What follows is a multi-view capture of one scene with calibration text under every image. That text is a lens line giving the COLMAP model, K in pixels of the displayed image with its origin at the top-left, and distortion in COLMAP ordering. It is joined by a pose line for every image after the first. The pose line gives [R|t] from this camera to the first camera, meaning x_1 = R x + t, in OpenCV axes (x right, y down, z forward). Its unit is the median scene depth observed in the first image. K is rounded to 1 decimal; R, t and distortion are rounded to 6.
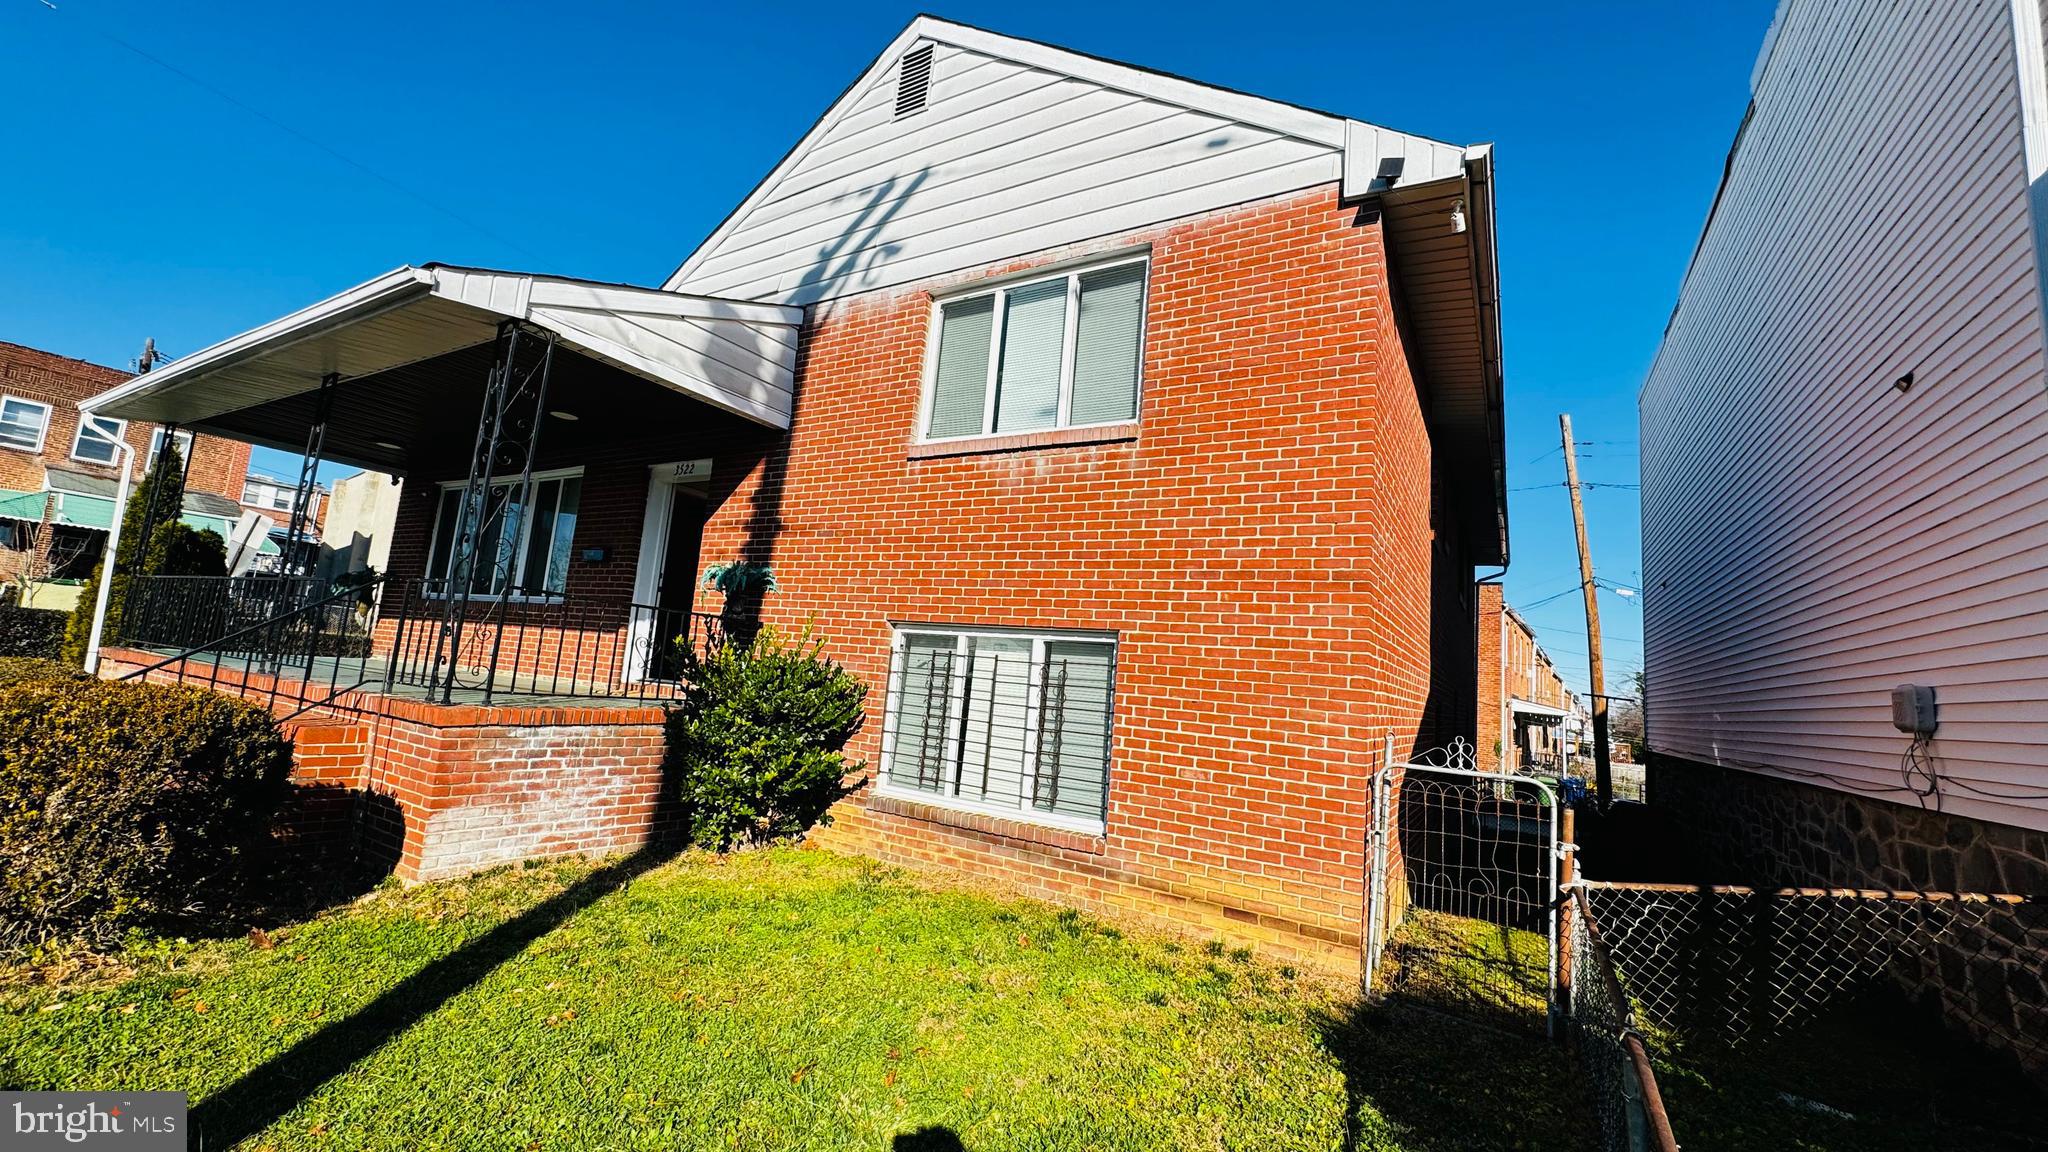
lens RADIAL K [[818.7, 0, 1012.6], [0, 818.7, 569.5], [0, 0, 1]] dist [0.000002, -0.000465]
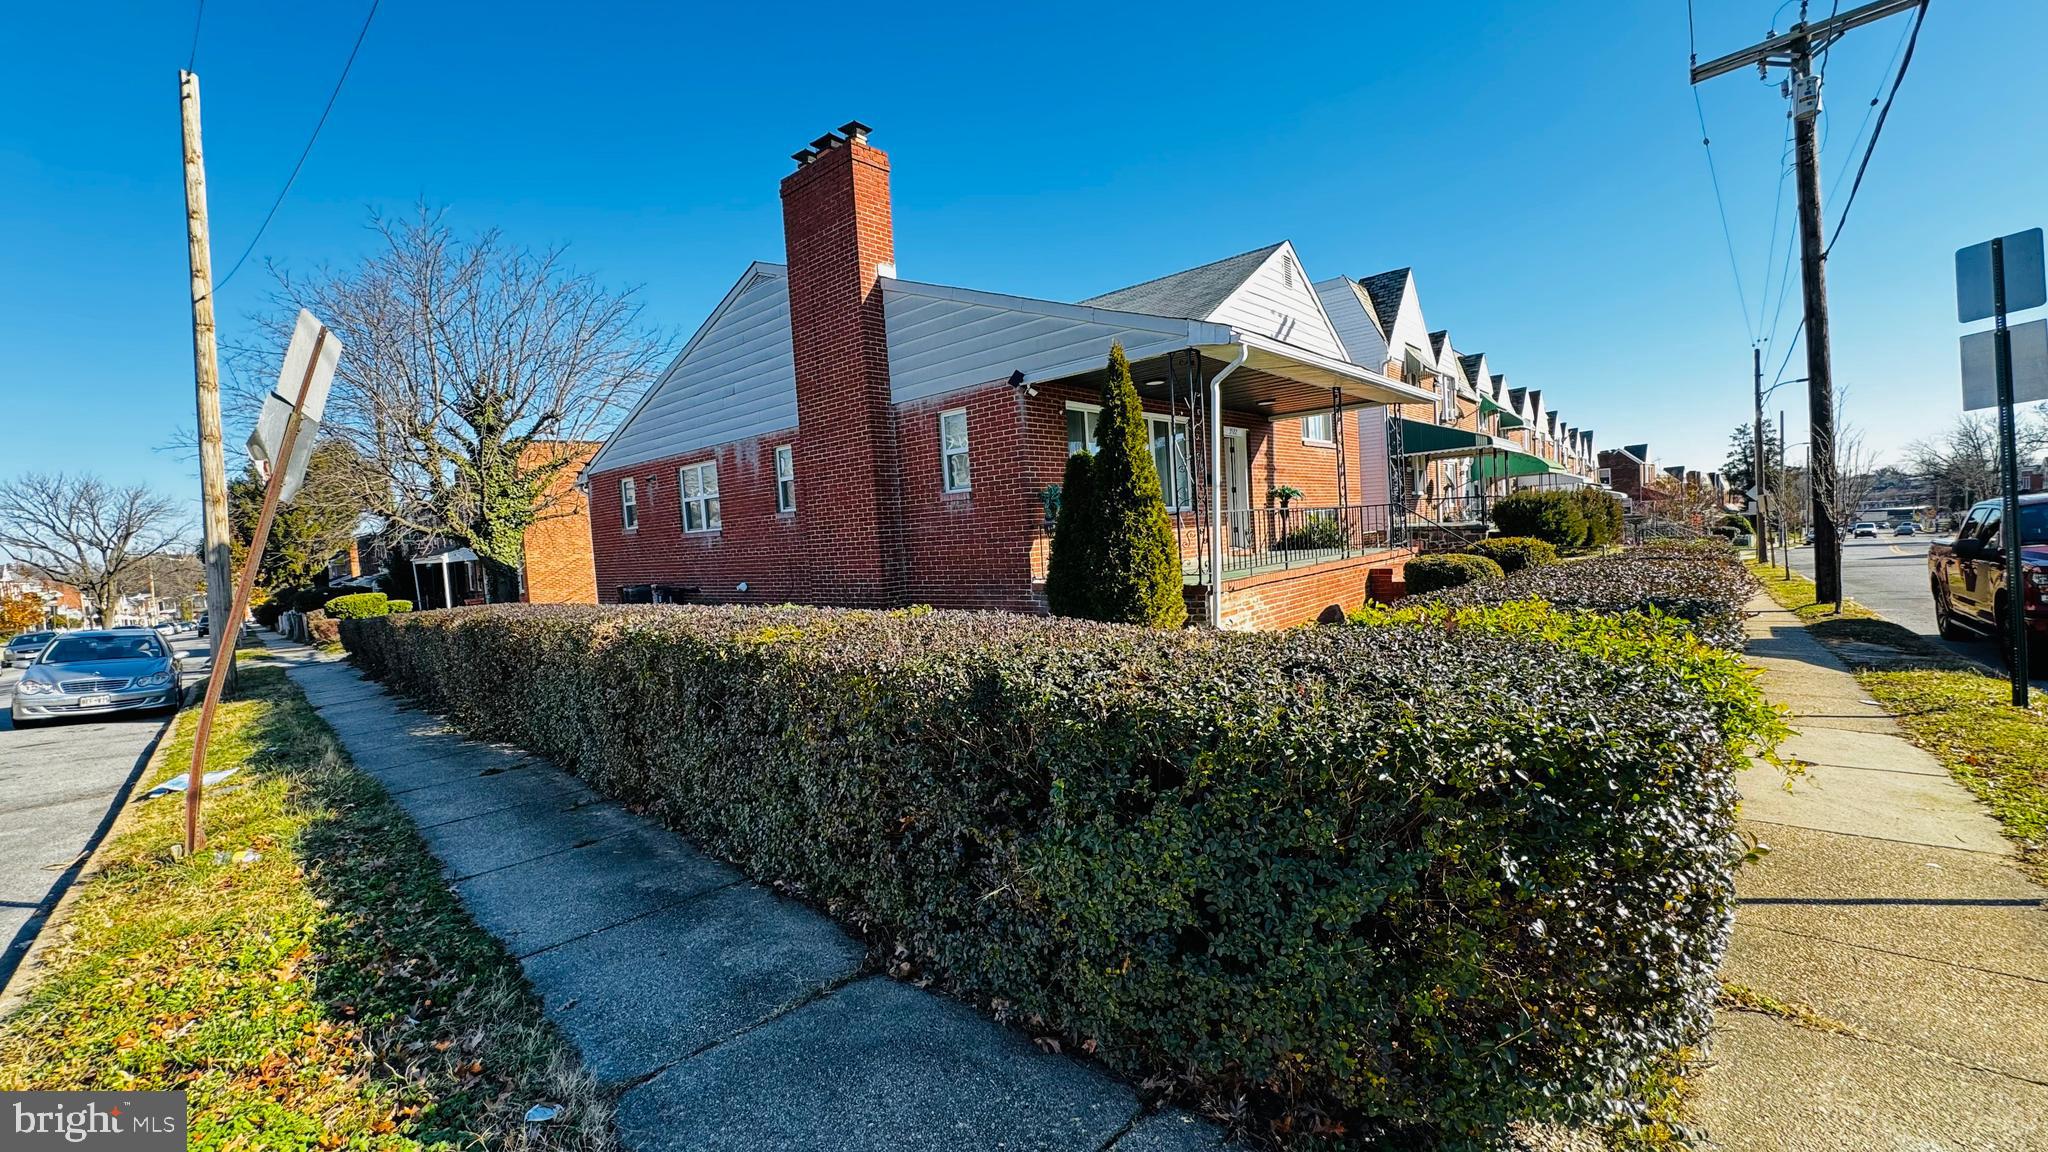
lens RADIAL K [[818.7, 0, 1022.0], [0, 818.7, 574.5], [0, 0, 1]] dist [0.000002, -0.000465]
pose [[0.165528, -0.142662, 0.975832, -2.529290], [-0.059846, 0.986205, 0.154330, -0.068960], [-0.984388, -0.083946, 0.154707, 1.270774]]
